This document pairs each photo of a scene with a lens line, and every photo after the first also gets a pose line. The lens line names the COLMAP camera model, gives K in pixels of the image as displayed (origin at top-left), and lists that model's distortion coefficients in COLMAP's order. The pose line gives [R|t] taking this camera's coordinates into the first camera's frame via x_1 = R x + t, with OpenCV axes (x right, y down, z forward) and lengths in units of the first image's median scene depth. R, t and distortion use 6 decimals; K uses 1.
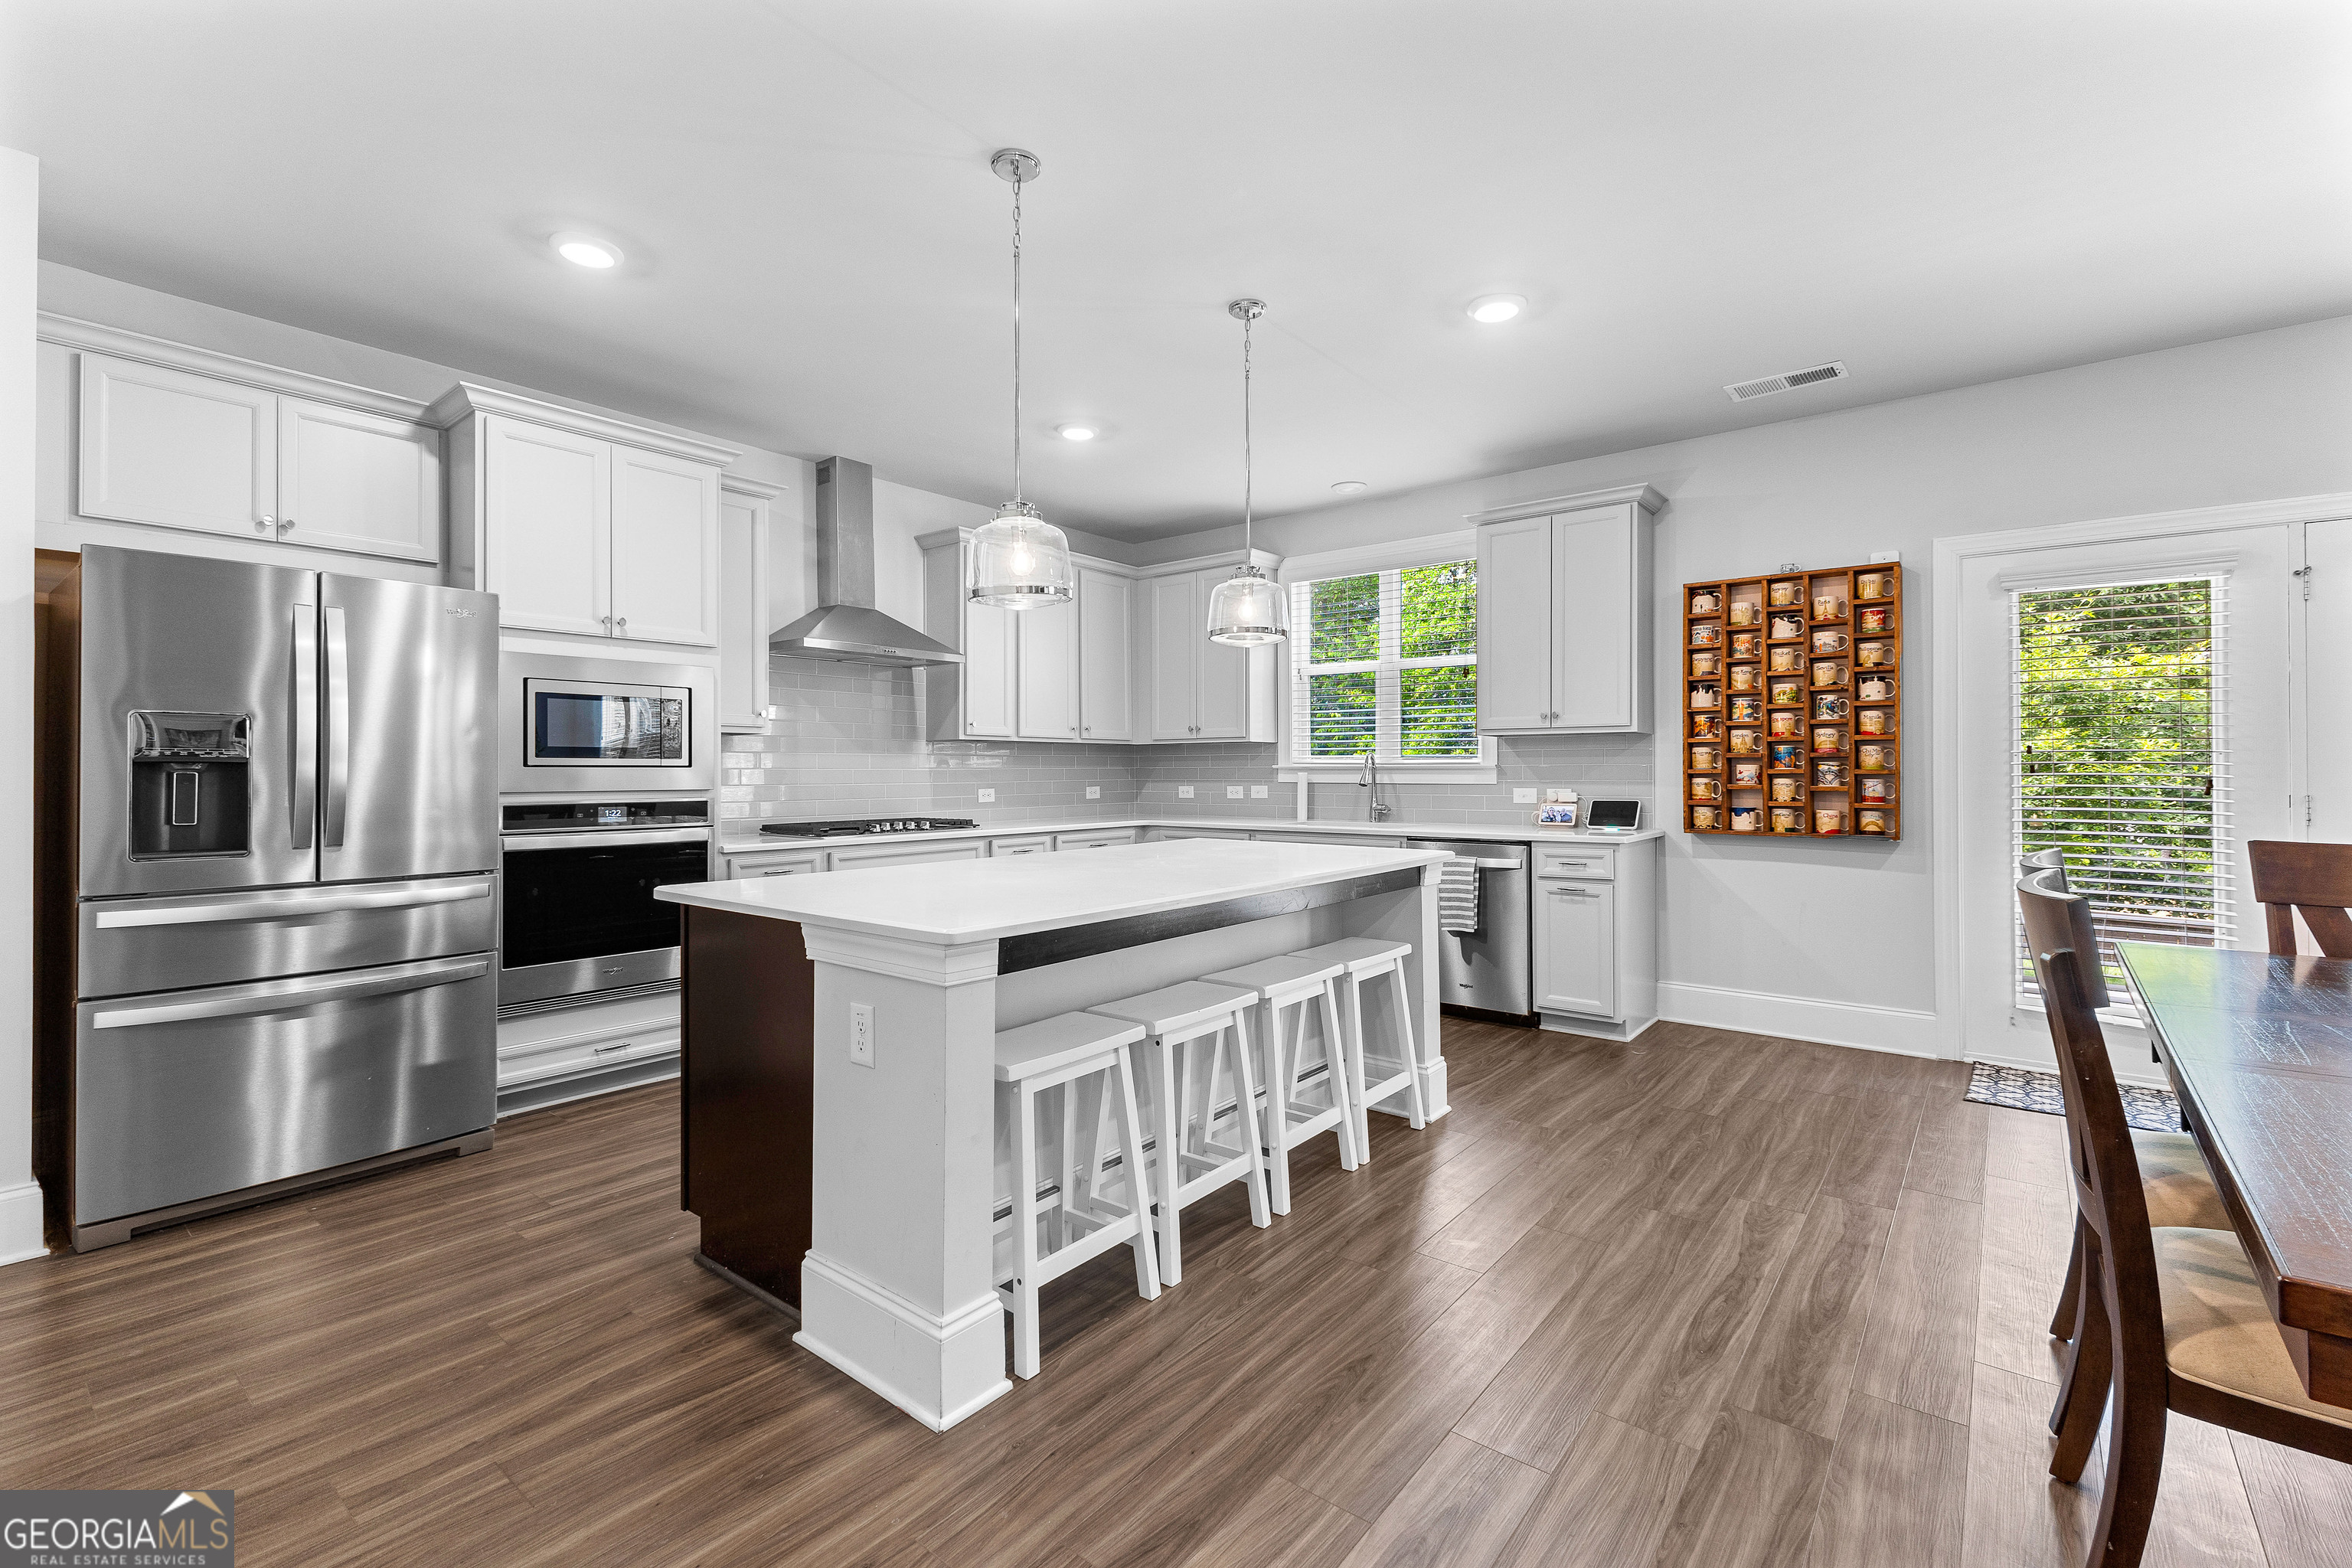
lens RADIAL K [[1042.8, 0, 1171.3], [0, 1042.8, 766.1], [0, 0, 1]] dist [0.008104, -0.002422]
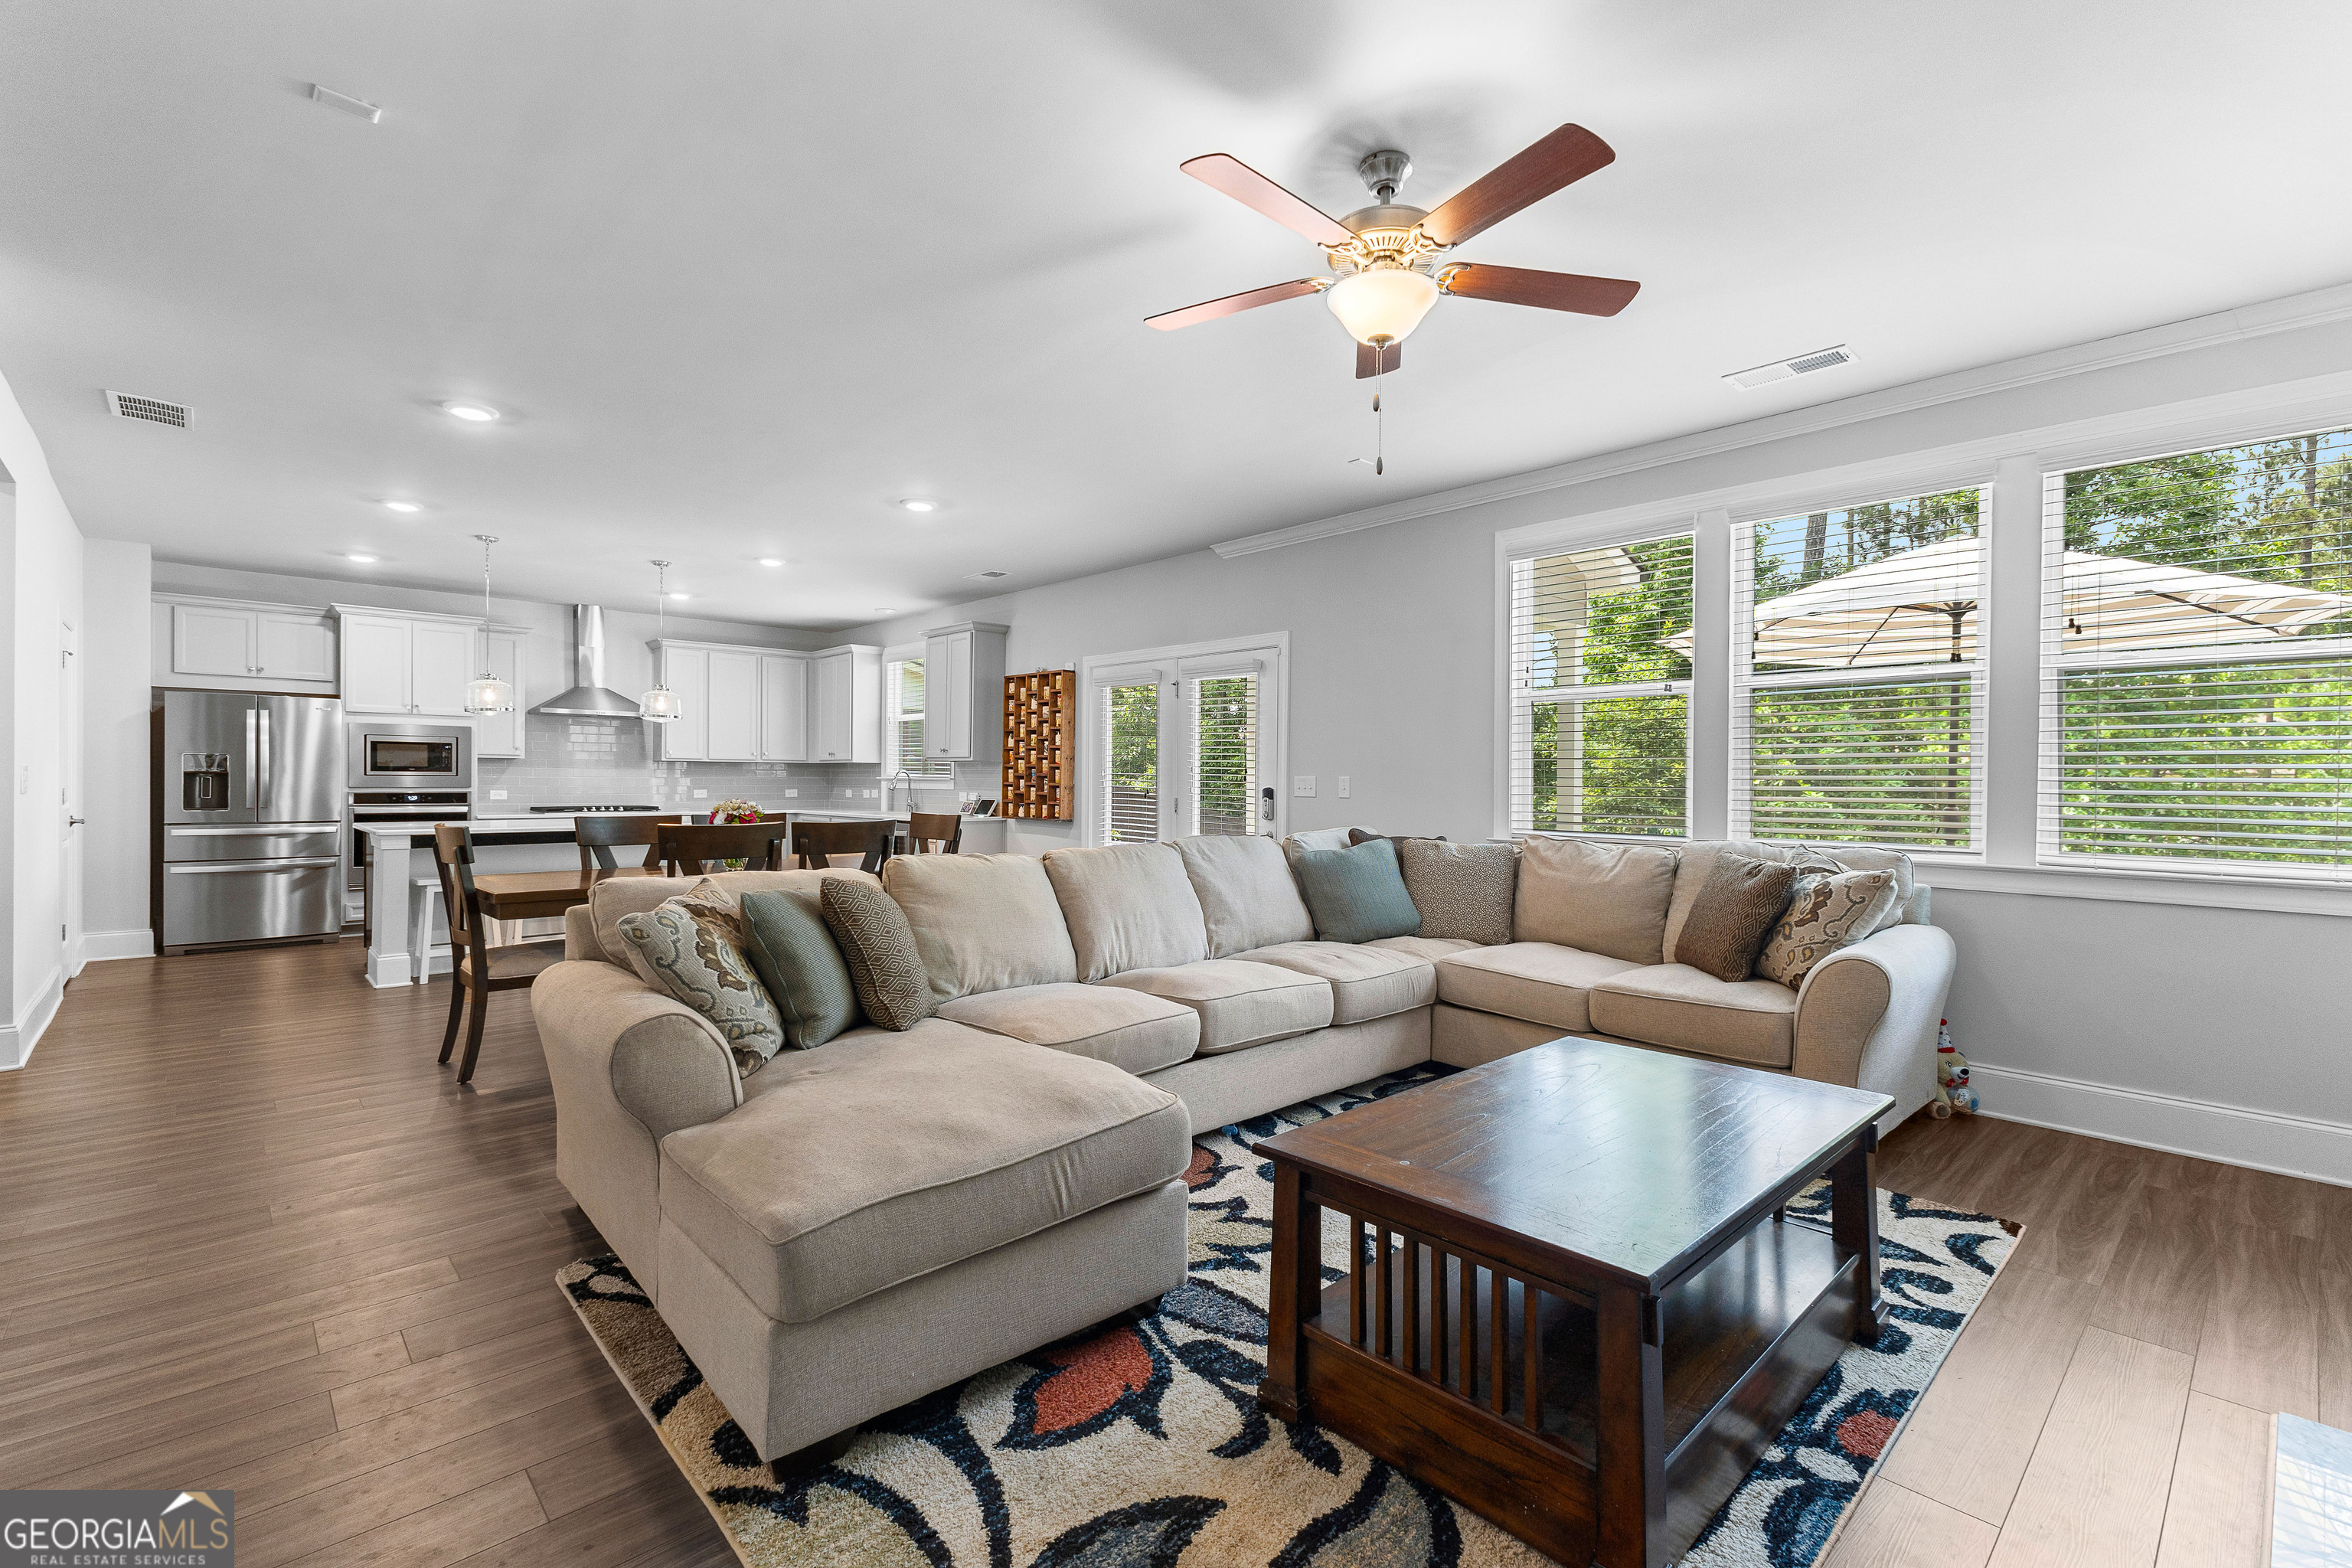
lens RADIAL K [[1042.8, 0, 1172.4], [0, 1042.8, 790.6], [0, 0, 1]] dist [0.008104, -0.002422]
pose [[0.990265, 0.011215, -0.138742, 1.067601], [-0.009055, 0.999828, 0.016186, -0.014253], [0.138900, -0.014773, 0.990196, -0.734221]]
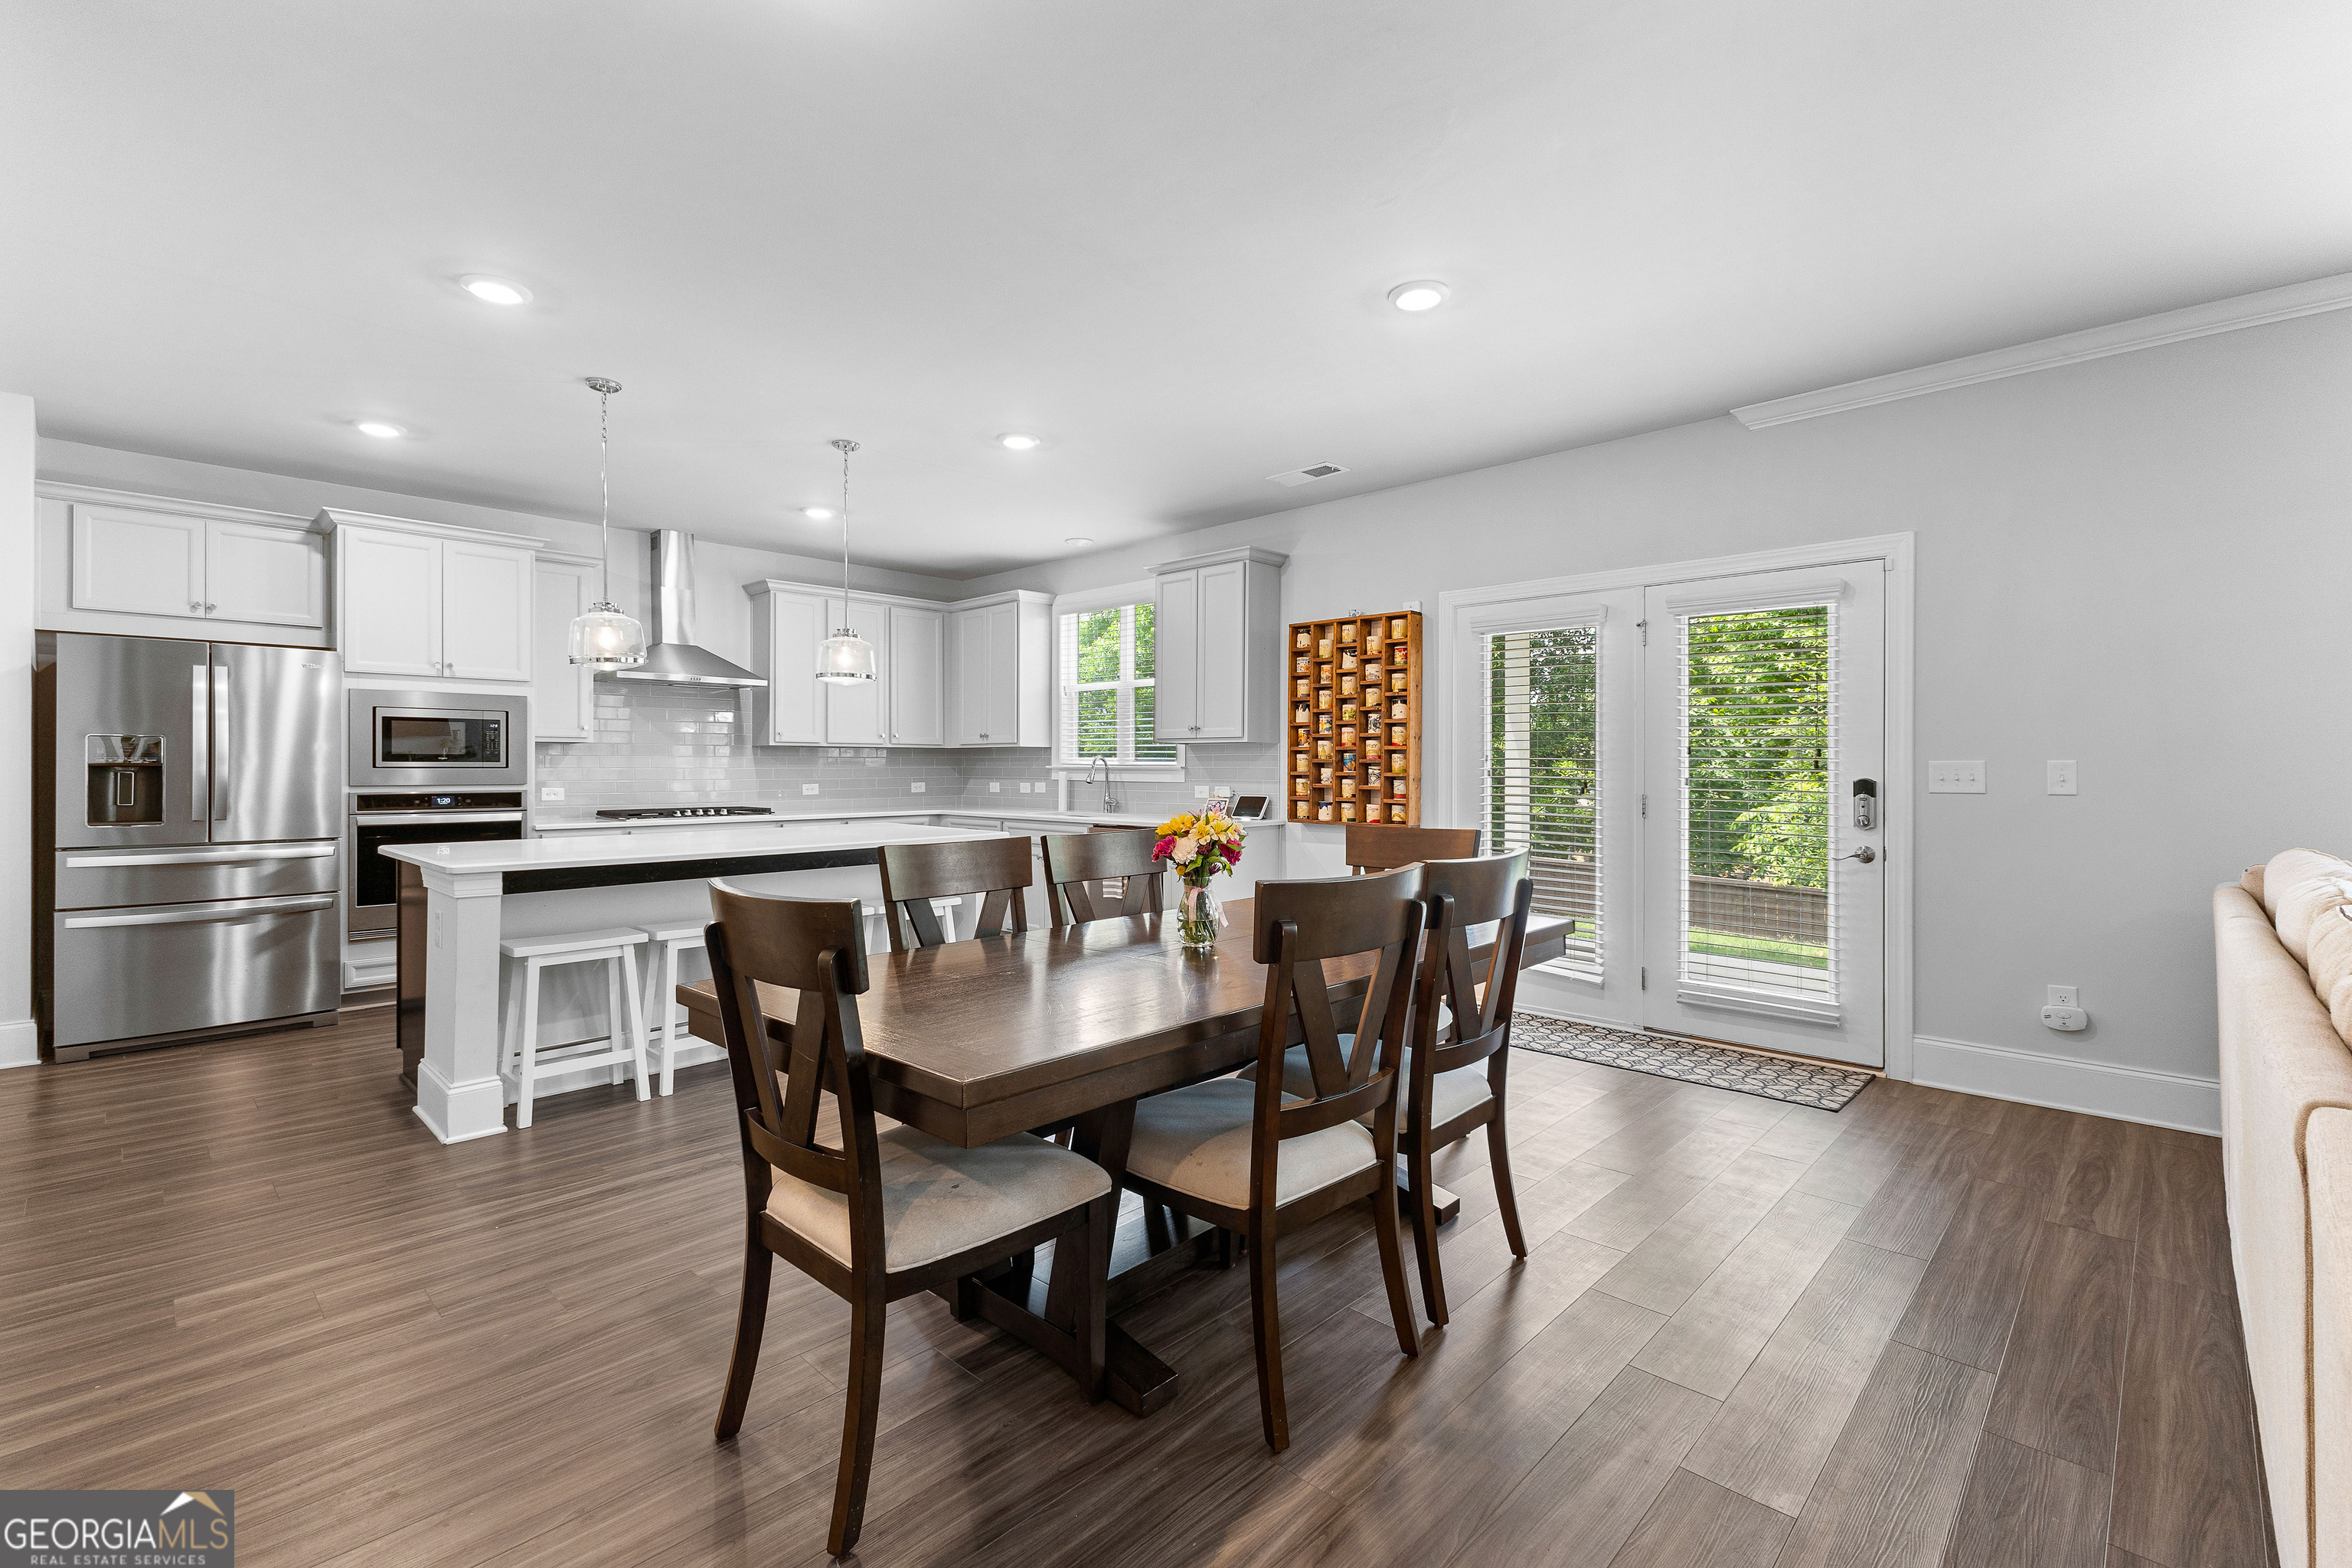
lens RADIAL K [[1042.8, 0, 1172.4], [0, 1042.8, 768.2], [0, 0, 1]] dist [0.008104, -0.002422]
pose [[0.996185, 0.004004, -0.087172, 0.482993], [-0.003386, 0.999968, 0.007241, -0.010384], [0.087199, -0.006918, 0.996167, -0.276874]]
